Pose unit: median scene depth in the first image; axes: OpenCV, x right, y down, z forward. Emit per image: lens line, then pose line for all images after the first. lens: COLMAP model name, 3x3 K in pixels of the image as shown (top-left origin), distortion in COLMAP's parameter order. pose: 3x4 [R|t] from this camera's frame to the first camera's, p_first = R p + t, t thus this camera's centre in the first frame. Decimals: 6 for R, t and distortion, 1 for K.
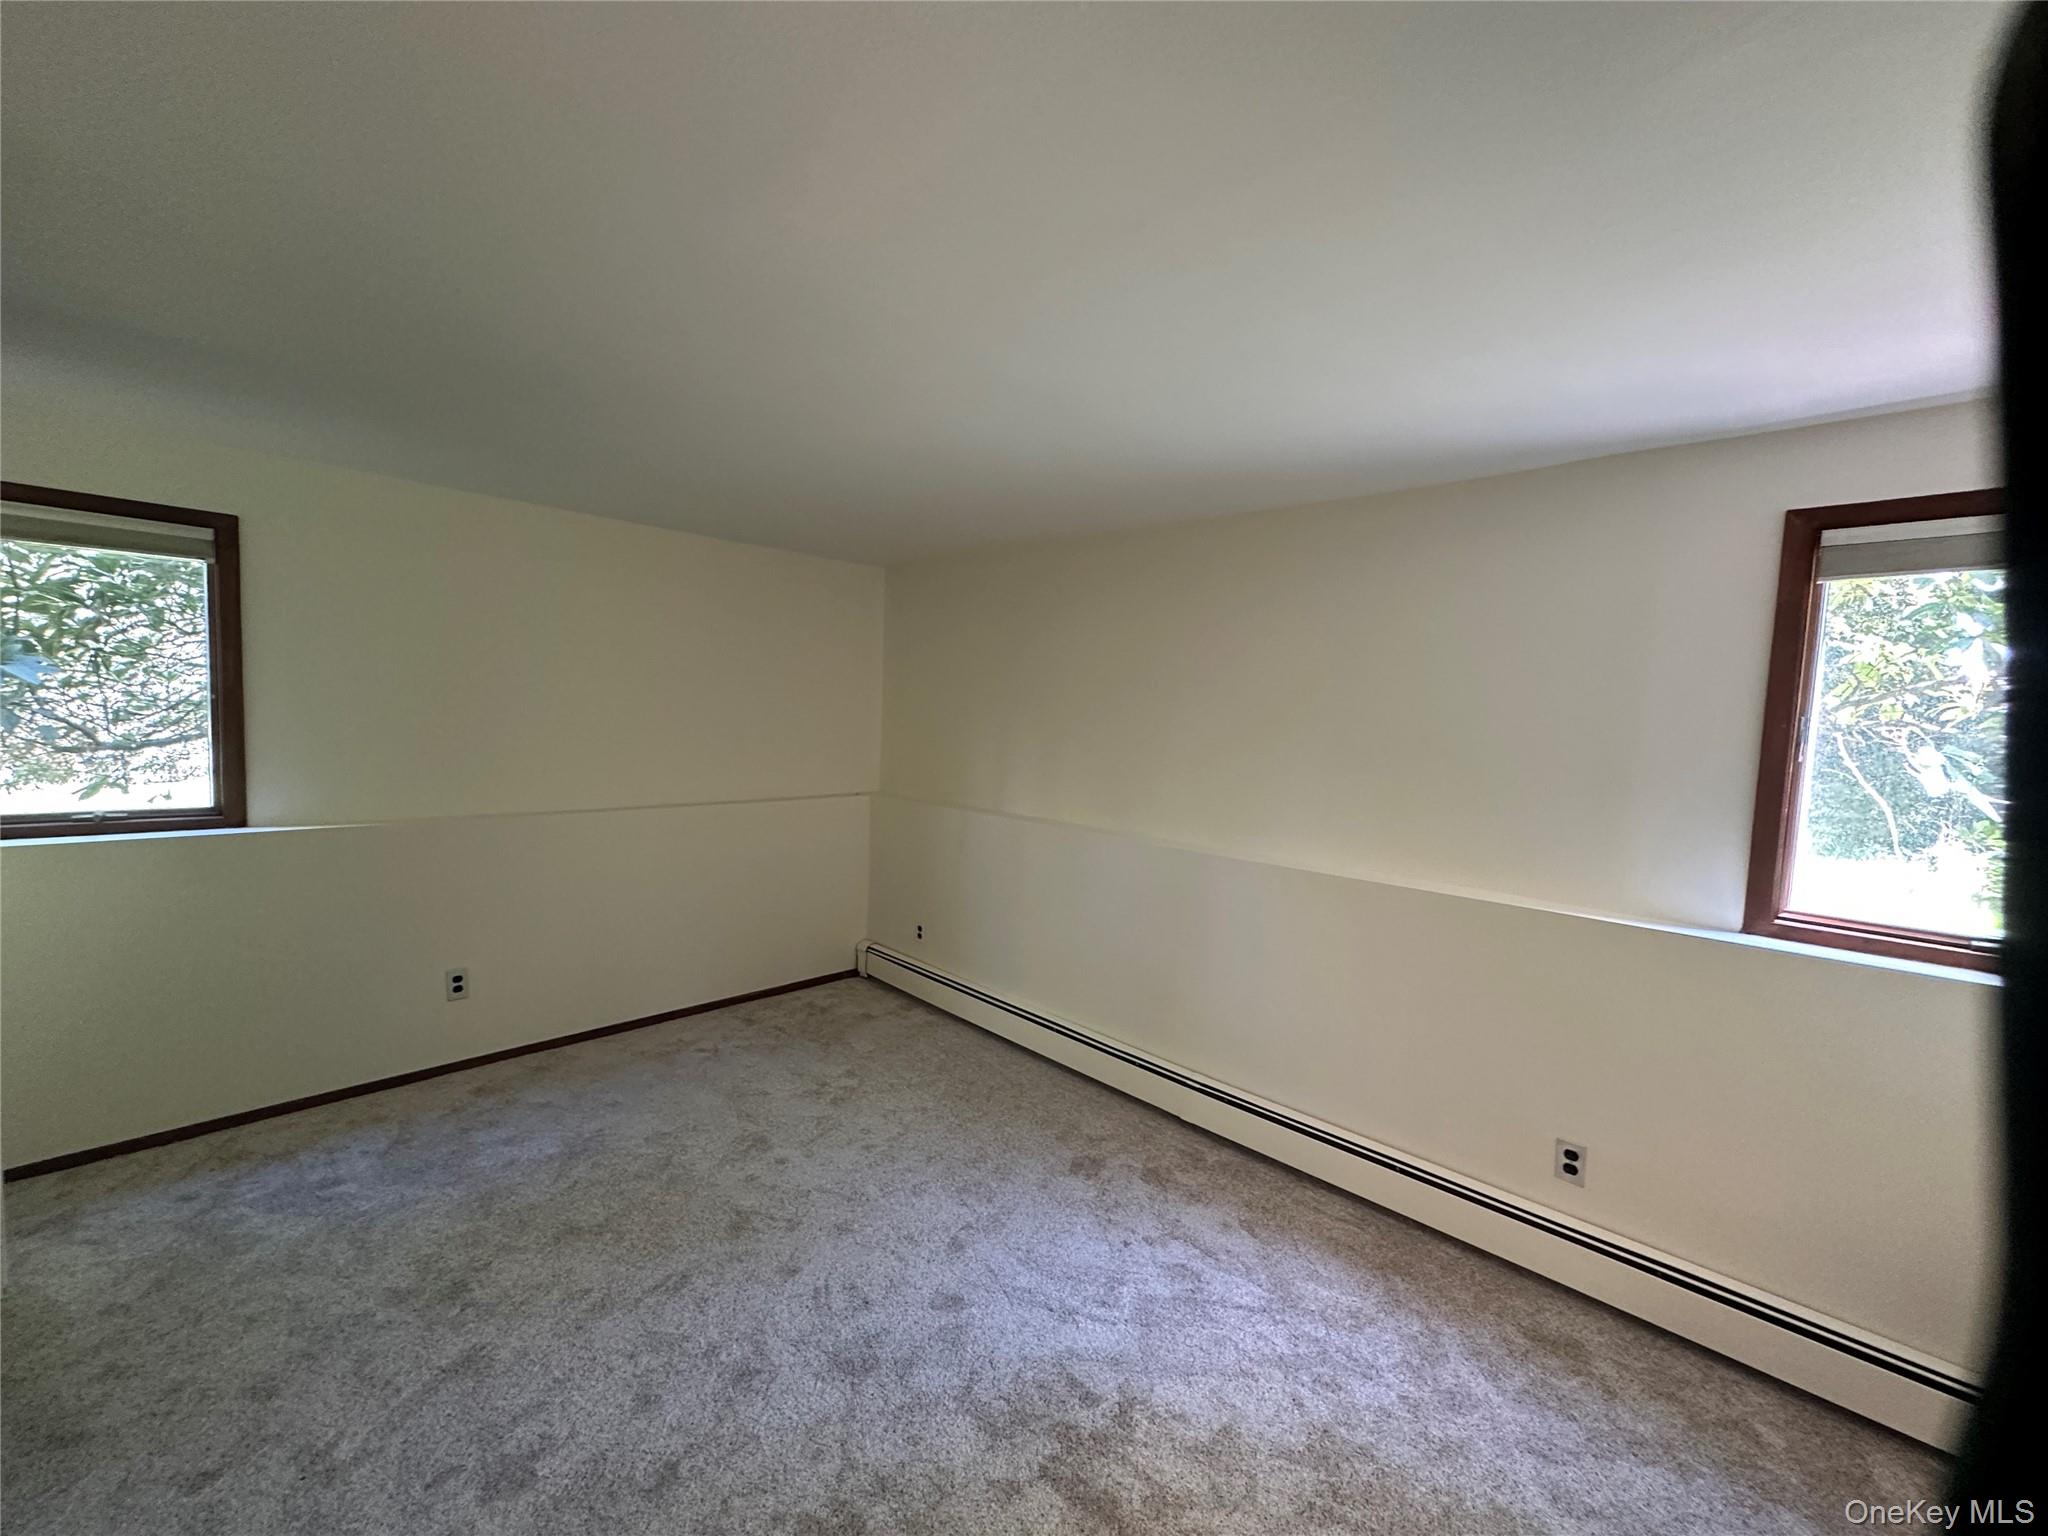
lens RADIAL K [[813.3, 0, 1025.3], [0, 813.3, 764.2], [0, 0, 1]] dist [-0.000466, 0.000483]
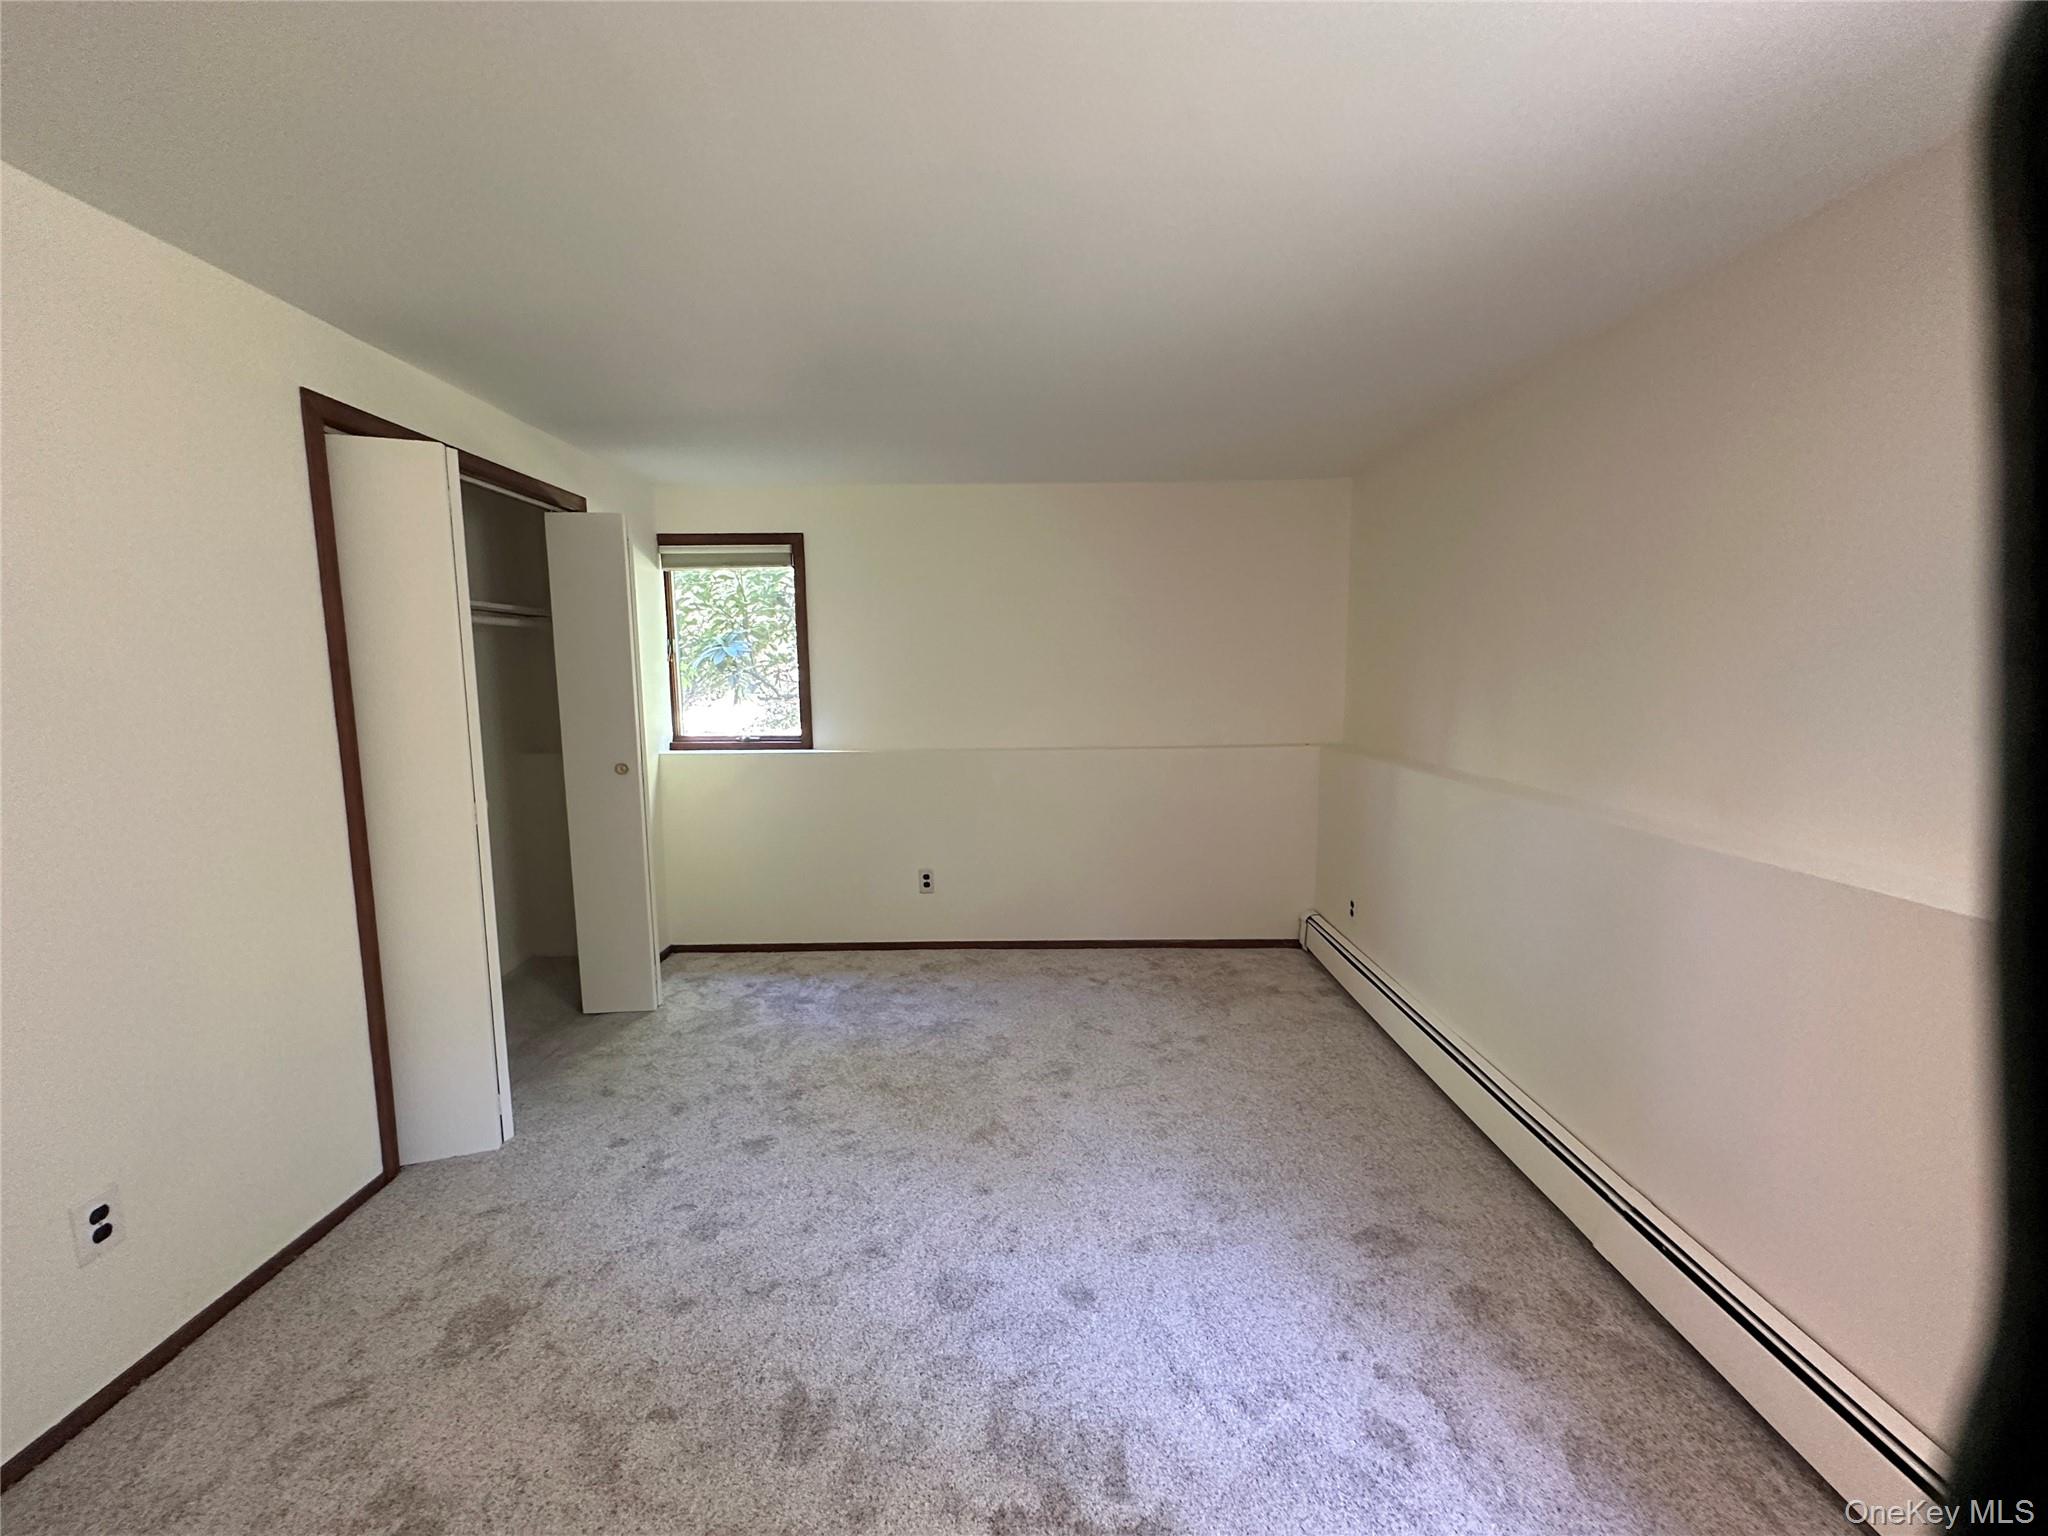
lens RADIAL K [[813.3, 0, 1028.3], [0, 813.3, 771.3], [0, 0, 1]] dist [-0.000466, 0.000483]
pose [[0.693981, 0.043217, -0.718695, 0.389964], [-0.009945, 0.998677, 0.050450, 0.042683], [0.719924, -0.027864, 0.693493, 0.299410]]
